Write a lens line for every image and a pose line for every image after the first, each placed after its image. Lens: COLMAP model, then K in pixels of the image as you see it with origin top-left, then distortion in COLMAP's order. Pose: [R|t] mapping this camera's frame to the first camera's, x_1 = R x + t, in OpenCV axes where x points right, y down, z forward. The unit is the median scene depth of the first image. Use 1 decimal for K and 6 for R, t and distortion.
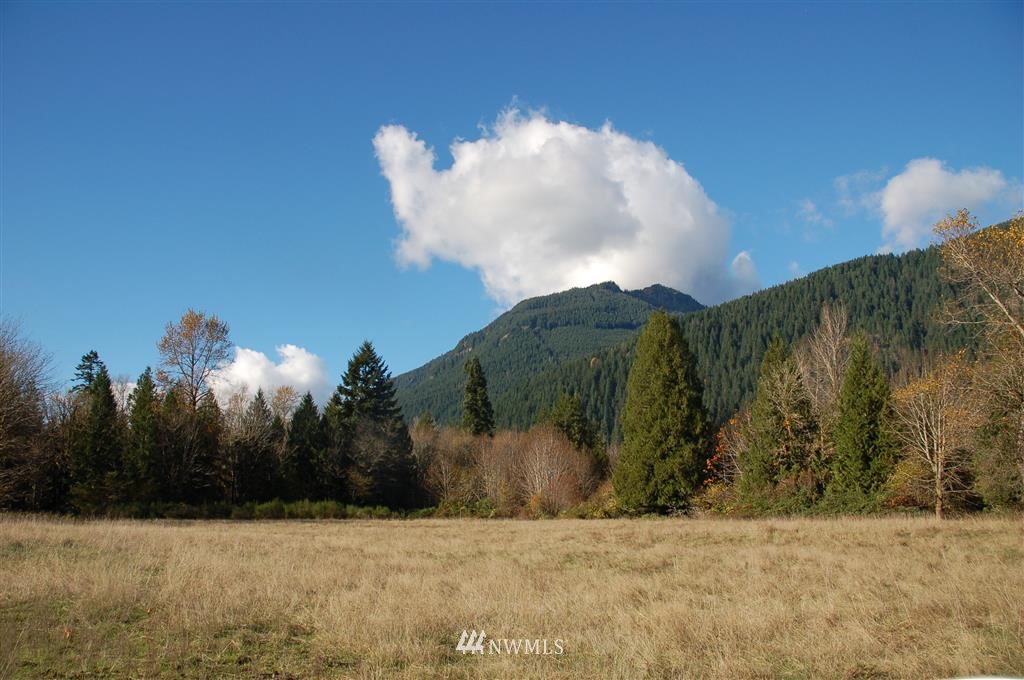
lens RADIAL K [[823.6, 0, 507.8], [0, 823.6, 338.6], [0, 0, 1]] dist [-0.170768, 0.182029]
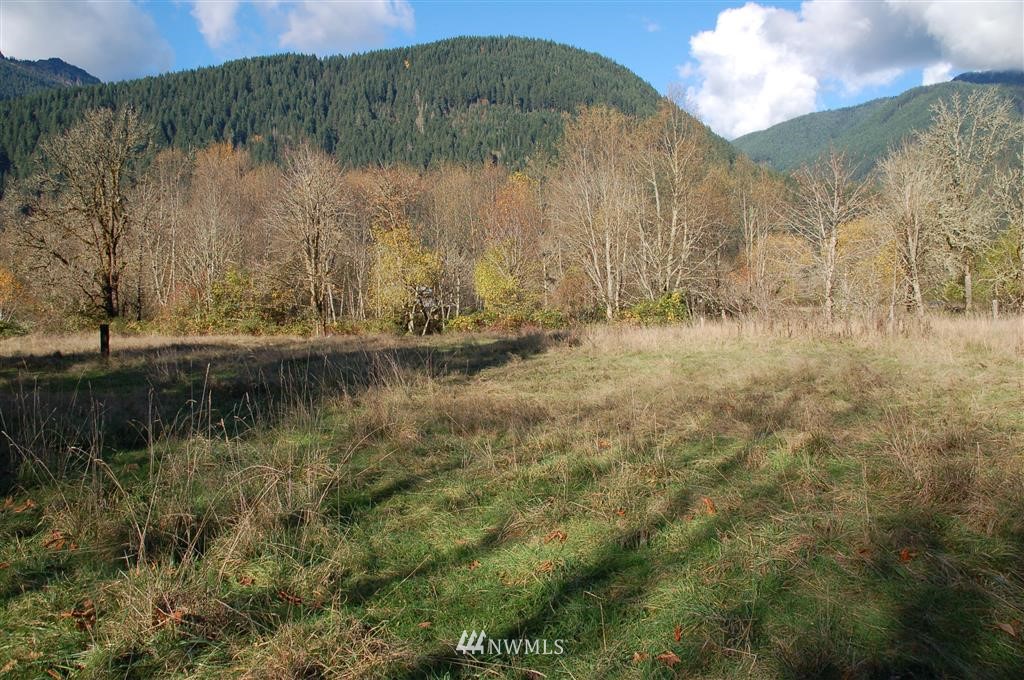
lens RADIAL K [[807.0, 0, 506.4], [0, 807.0, 346.0], [0, 0, 1]] dist [-0.178254, 0.171039]
pose [[0.772132, -0.036096, 0.634436, 0.056961], [-0.120321, 0.972021, 0.201738, 0.015858], [-0.623968, -0.232104, 0.746185, 0.086376]]
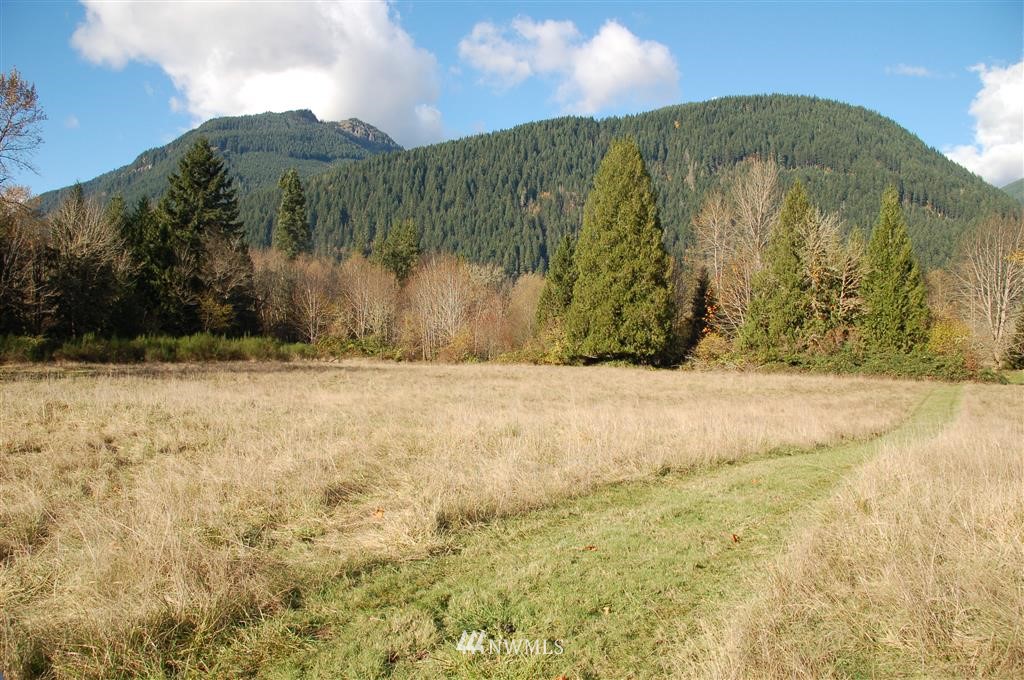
lens RADIAL K [[822.2, 0, 512.0], [0, 822.2, 340.0], [0, 0, 1]] dist [-0.192562, 0.238139]
pose [[0.920706, 0.032277, 0.388920, -0.023051], [-0.109018, 0.978172, 0.176903, 0.003282], [-0.374721, -0.205275, 0.904127, 0.017184]]
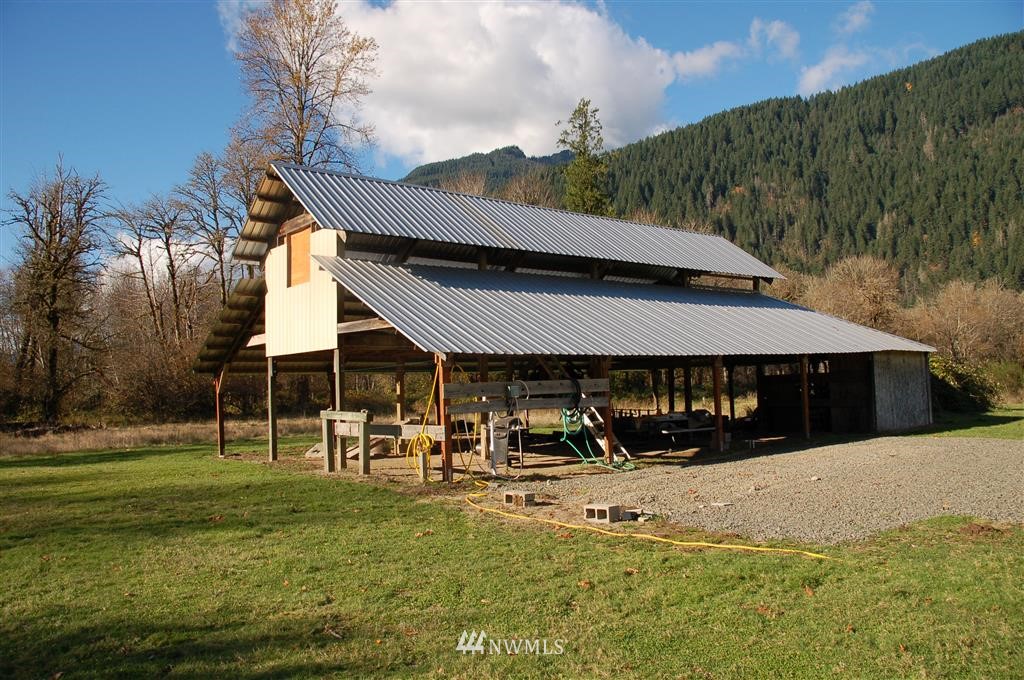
lens RADIAL K [[807.0, 0, 506.4], [0, 807.0, 346.0], [0, 0, 1]] dist [-0.178254, 0.171039]
pose [[0.997516, -0.022208, 0.066854, 0.108671], [0.011621, 0.987882, 0.154771, 0.030102], [-0.069481, -0.153609, 0.985686, 0.153664]]
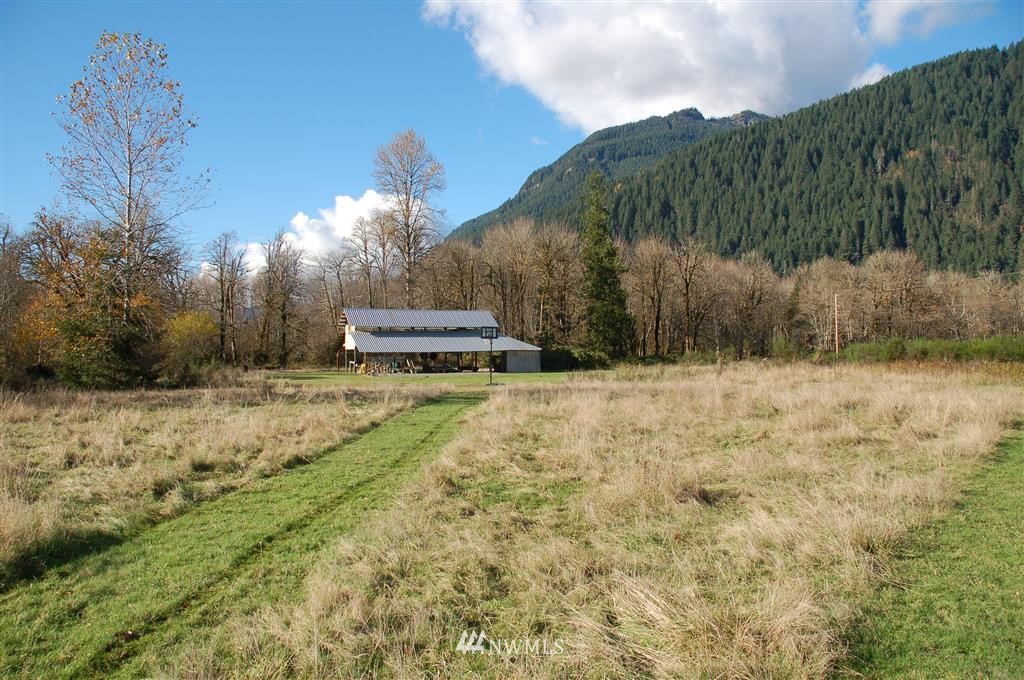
lens RADIAL K [[807.0, 0, 506.4], [0, 807.0, 346.0], [0, 0, 1]] dist [-0.178254, 0.171039]
pose [[0.987279, -0.004249, -0.158939, 0.124918], [0.035939, 0.979735, 0.197049, 0.021736], [0.154880, -0.200254, 0.967425, 0.115821]]
